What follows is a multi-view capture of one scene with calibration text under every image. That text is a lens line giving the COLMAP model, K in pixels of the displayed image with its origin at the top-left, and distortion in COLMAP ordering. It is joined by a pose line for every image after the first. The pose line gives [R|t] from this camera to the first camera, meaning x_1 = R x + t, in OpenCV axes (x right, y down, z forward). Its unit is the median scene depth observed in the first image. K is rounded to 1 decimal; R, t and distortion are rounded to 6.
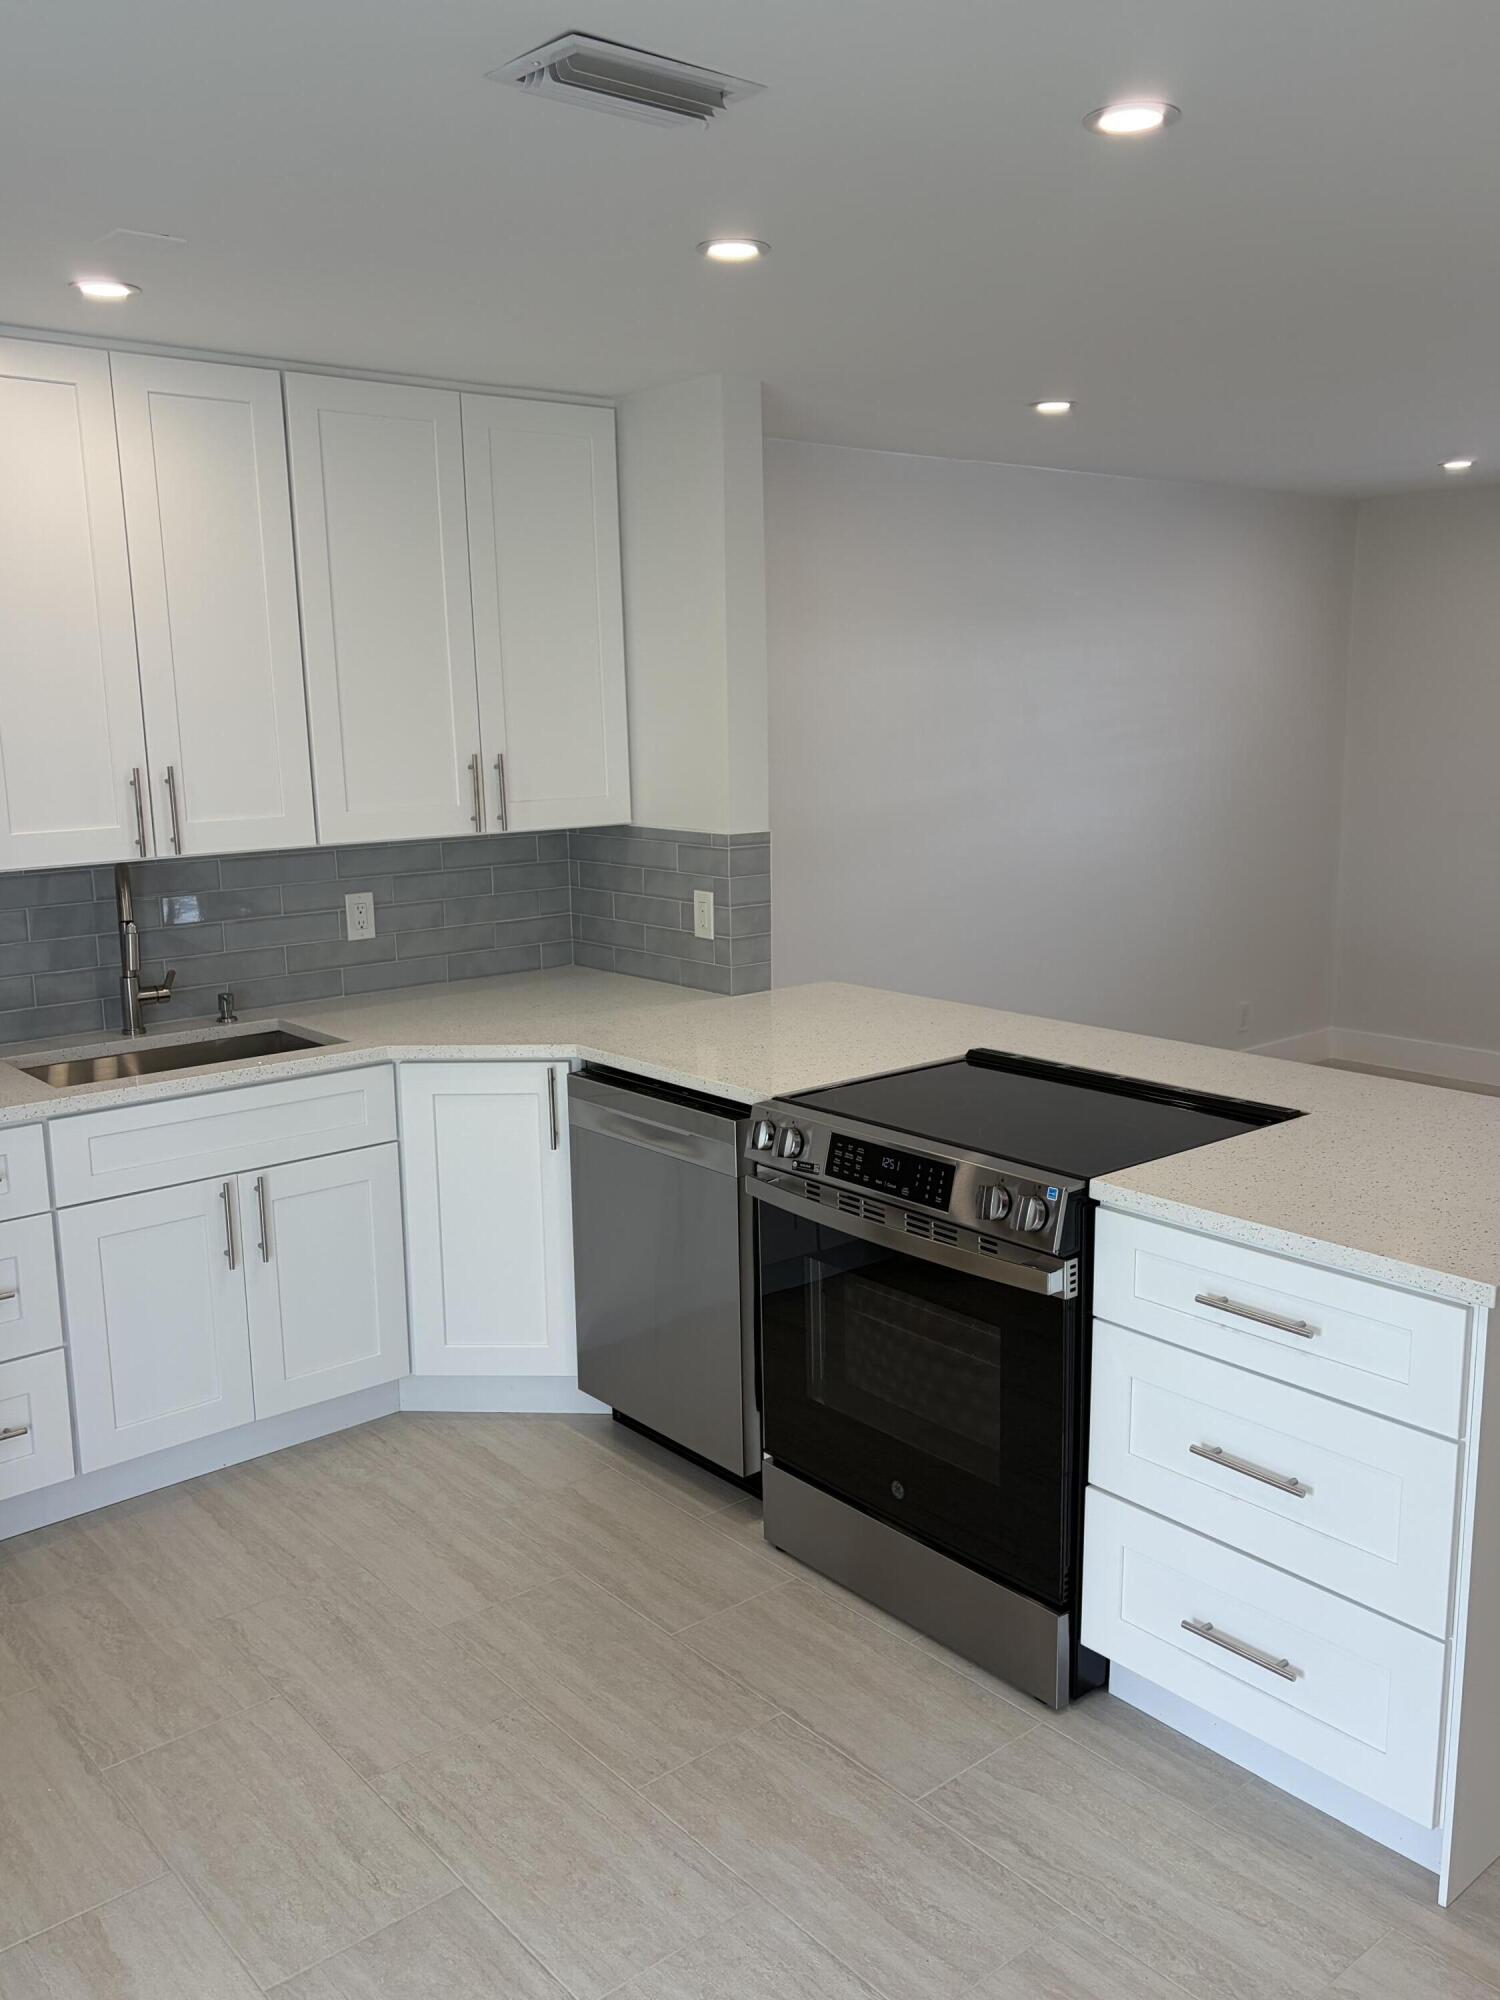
lens RADIAL K [[1673.5, 0, 744.4], [0, 1673.5, 966.1], [0, 0, 1]] dist [0.093126, -0.111818]
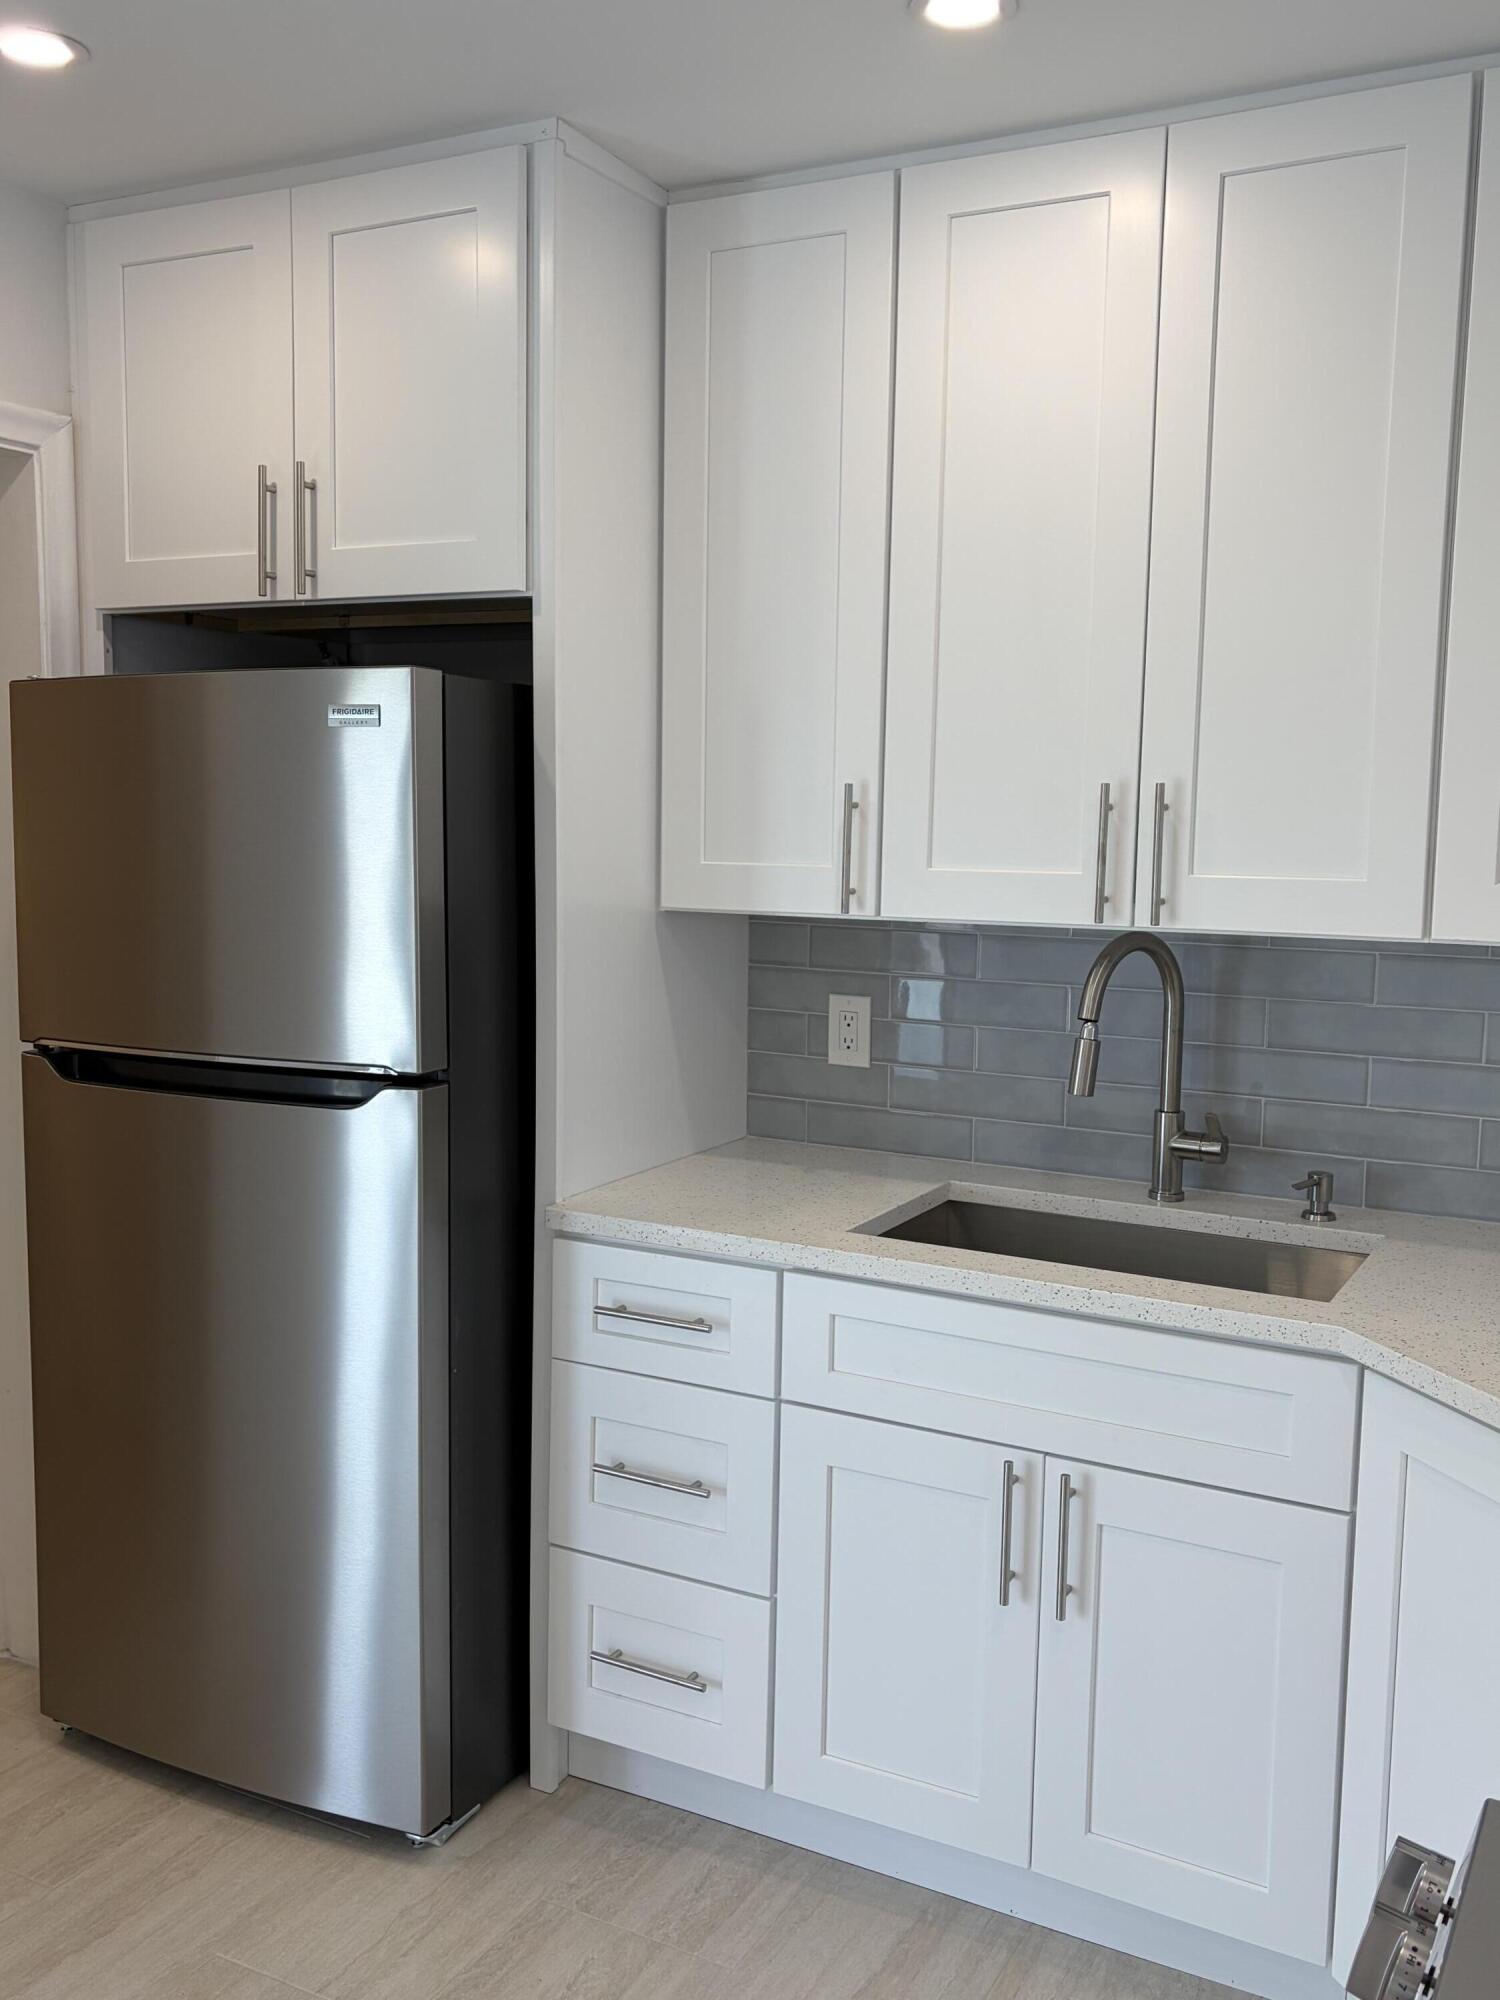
lens RADIAL K [[1801.3, 0, 750.0], [0, 1801.3, 1000.0], [0, 0, 1]] dist [0.109704, -0.183967]
pose [[0.373764, 0.130600, -0.918283, 0.212620], [-0.168396, 0.983139, 0.071282, -0.058338], [0.912109, 0.127993, 0.389454, 0.581052]]
